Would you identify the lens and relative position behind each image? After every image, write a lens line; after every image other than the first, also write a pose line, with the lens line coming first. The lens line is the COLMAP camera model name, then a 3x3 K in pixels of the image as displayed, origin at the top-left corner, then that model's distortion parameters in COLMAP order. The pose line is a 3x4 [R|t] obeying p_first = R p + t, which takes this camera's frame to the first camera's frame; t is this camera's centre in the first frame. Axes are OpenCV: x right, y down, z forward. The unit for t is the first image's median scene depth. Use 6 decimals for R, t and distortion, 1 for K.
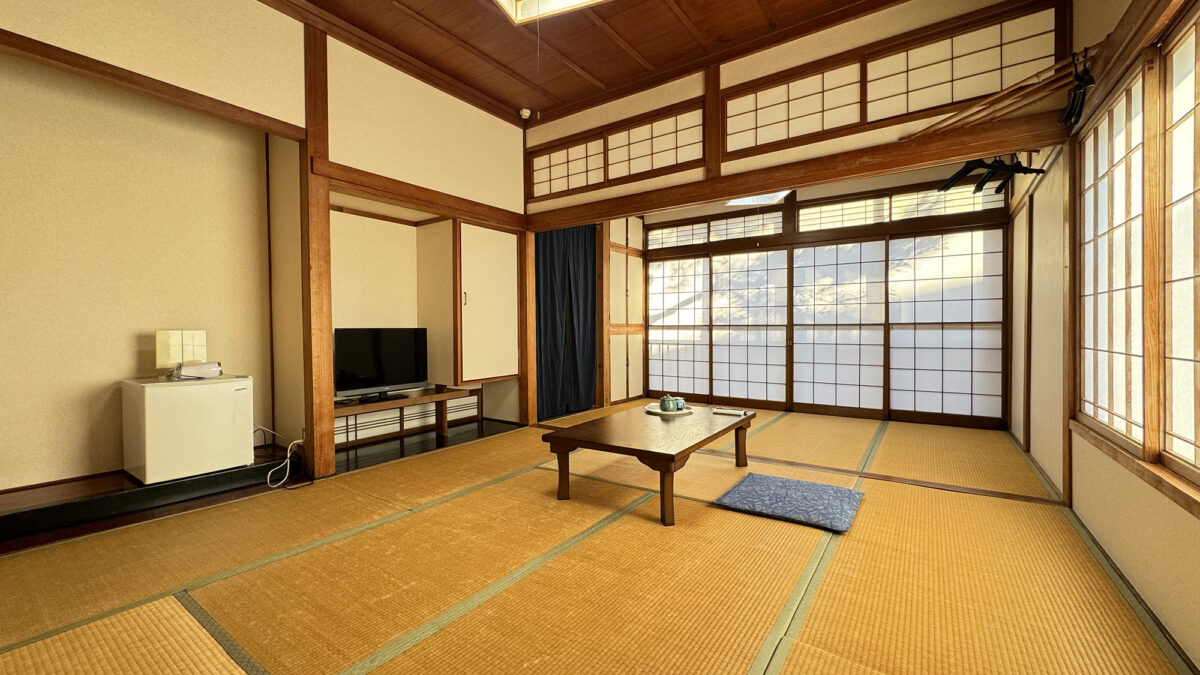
lens RADIAL K [[466.8, 0, 600.0], [0, 466.8, 337.5], [0, 0, 1]] dist [-0.000479, -0.000083]
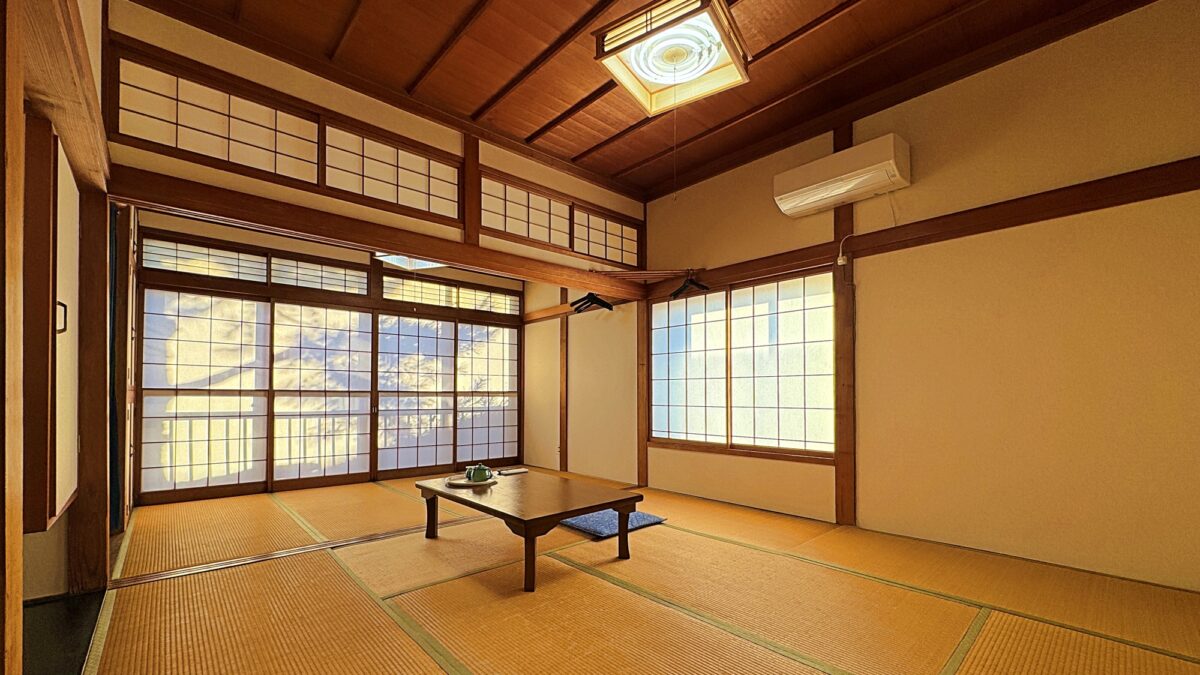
lens RADIAL K [[478.6, 0, 601.3], [0, 478.6, 407.5], [0, 0, 1]] dist [-0.000223, -0.000064]
pose [[0.216839, -0.021073, 0.975980, -0.538933], [0.018547, 0.999675, 0.017464, -0.003947], [-0.976031, 0.014314, 0.217160, 0.383934]]
